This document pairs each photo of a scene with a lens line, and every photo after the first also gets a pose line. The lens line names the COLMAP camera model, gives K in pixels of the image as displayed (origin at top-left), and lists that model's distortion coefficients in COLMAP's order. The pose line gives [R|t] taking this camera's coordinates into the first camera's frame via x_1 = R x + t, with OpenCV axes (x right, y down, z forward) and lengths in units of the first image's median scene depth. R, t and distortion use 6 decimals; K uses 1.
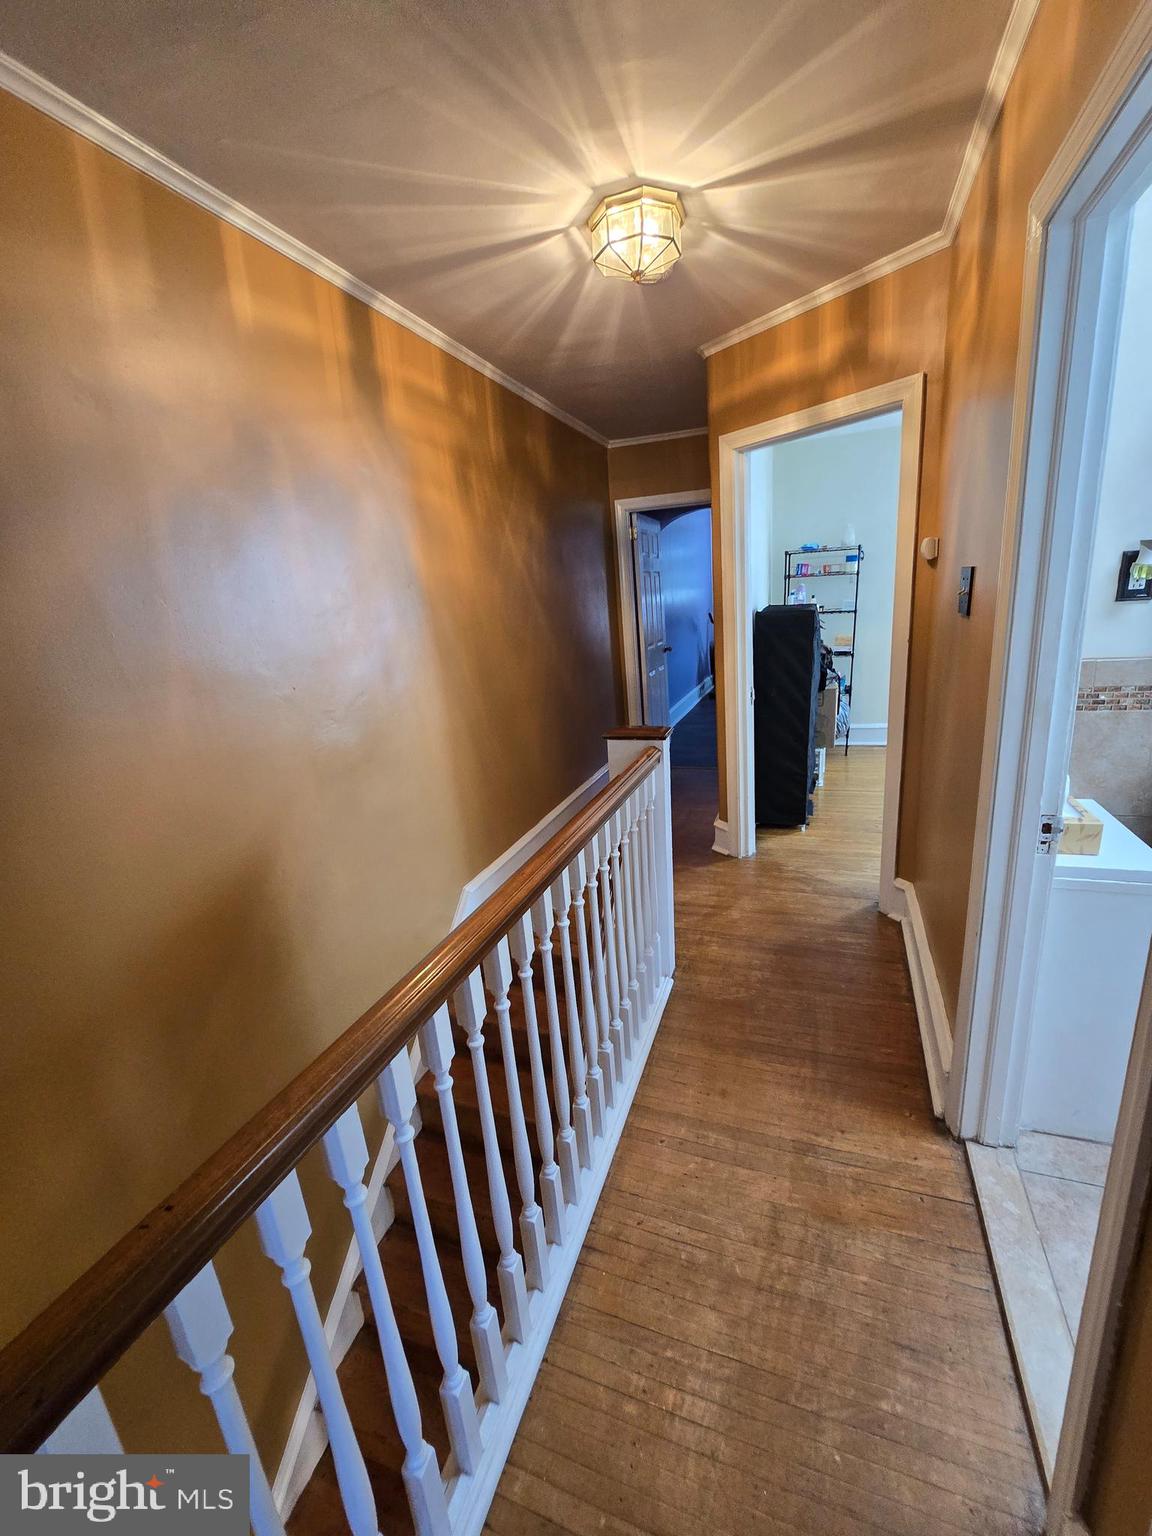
lens RADIAL K [[625.4, 0, 580.9], [0, 625.4, 763.9], [0, 0, 1]] dist [-0.005292, 0.000198]
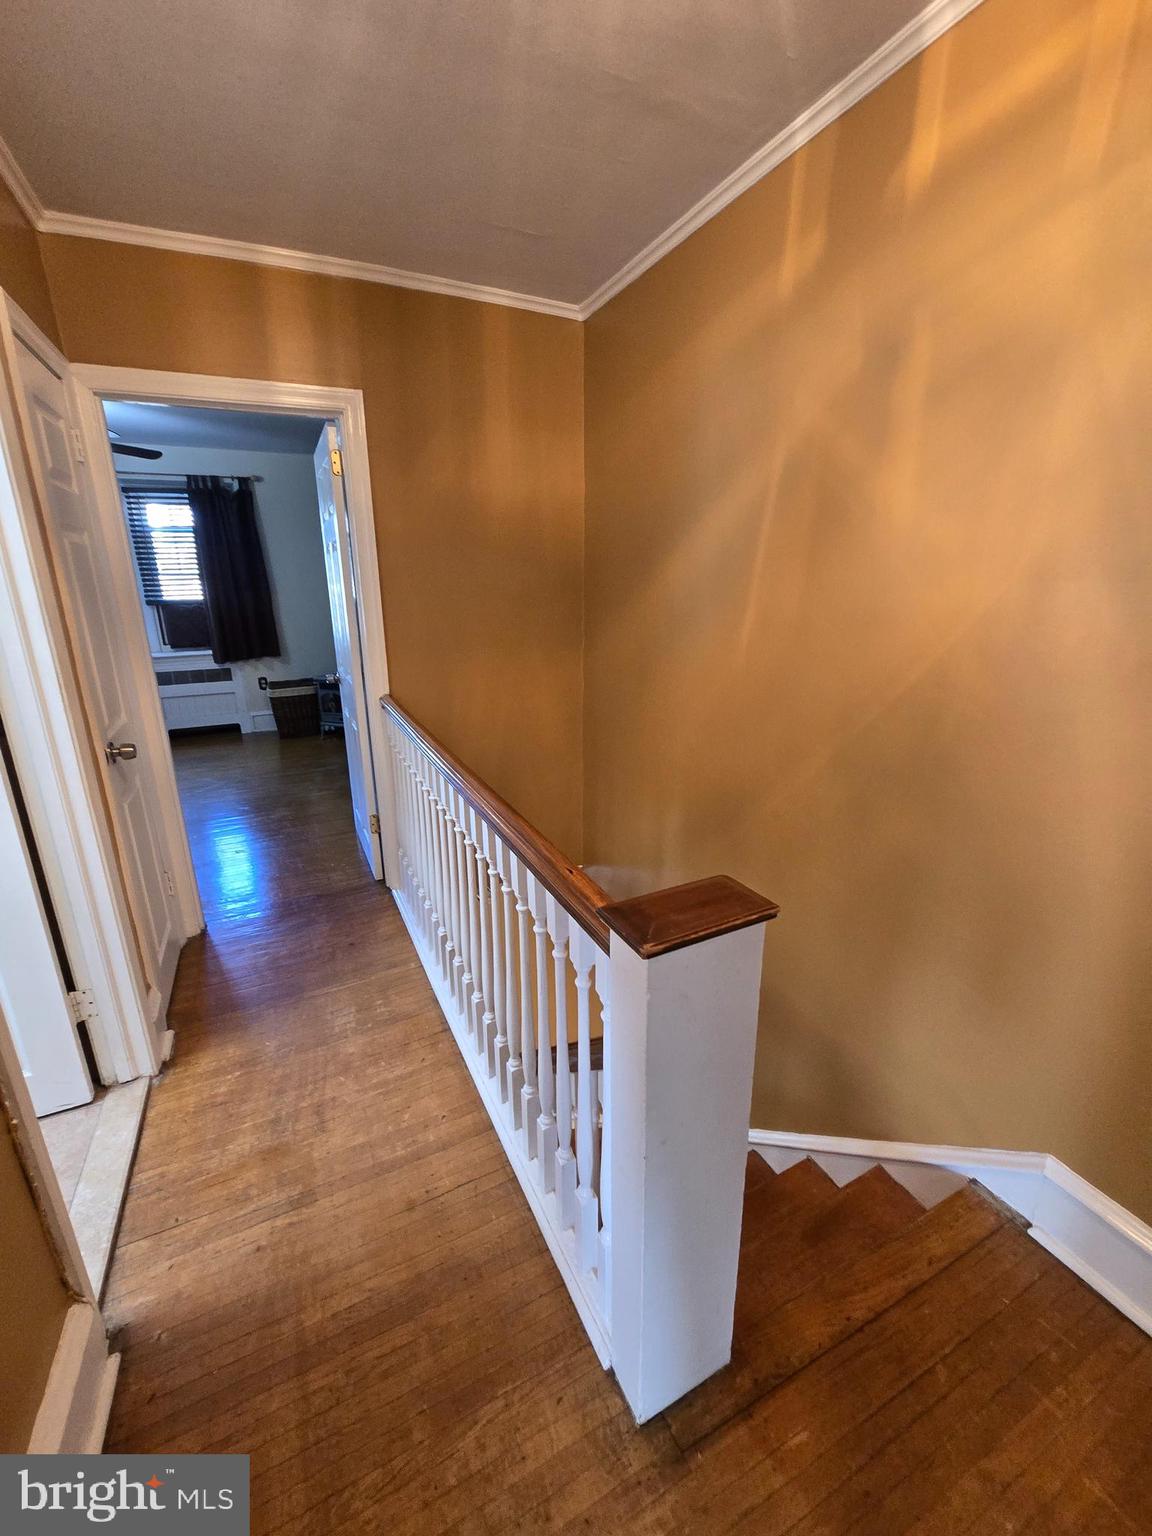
lens RADIAL K [[625.4, 0, 581.8], [0, 625.4, 769.4], [0, 0, 1]] dist [-0.005292, 0.000198]
pose [[-0.683169, 0.290186, -0.670129, 0.507791], [-0.138628, 0.849436, 0.509157, -0.433951], [0.716982, 0.440739, -0.540080, 1.506459]]
